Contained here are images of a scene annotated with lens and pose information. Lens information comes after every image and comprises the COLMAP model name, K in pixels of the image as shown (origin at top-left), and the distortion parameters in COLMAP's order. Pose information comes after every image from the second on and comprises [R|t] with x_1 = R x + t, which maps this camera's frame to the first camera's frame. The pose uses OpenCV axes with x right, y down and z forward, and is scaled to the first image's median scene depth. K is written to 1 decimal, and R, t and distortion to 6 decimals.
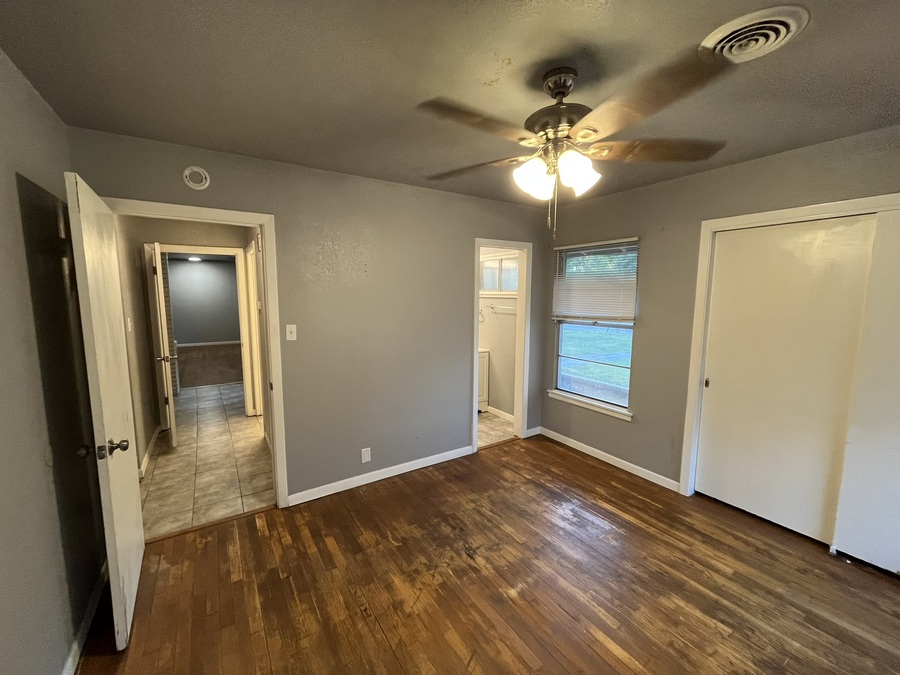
lens RADIAL K [[368.7, 0, 446.0], [0, 368.7, 336.6], [0, 0, 1]] dist [-0.001755, -0.000332]
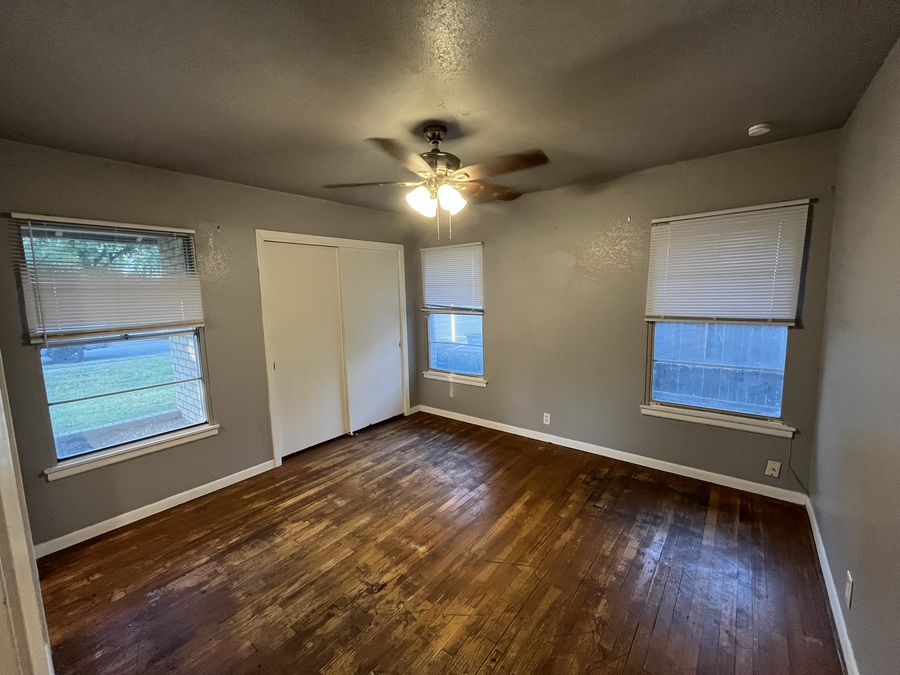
lens RADIAL K [[368.7, 0, 446.0], [0, 368.7, 336.6], [0, 0, 1]] dist [-0.001755, -0.000332]
pose [[-0.314797, -0.105395, 0.943289, -0.754787], [0.138180, 0.978139, 0.155402, -0.100675], [-0.939047, 0.179264, -0.293352, 1.023917]]
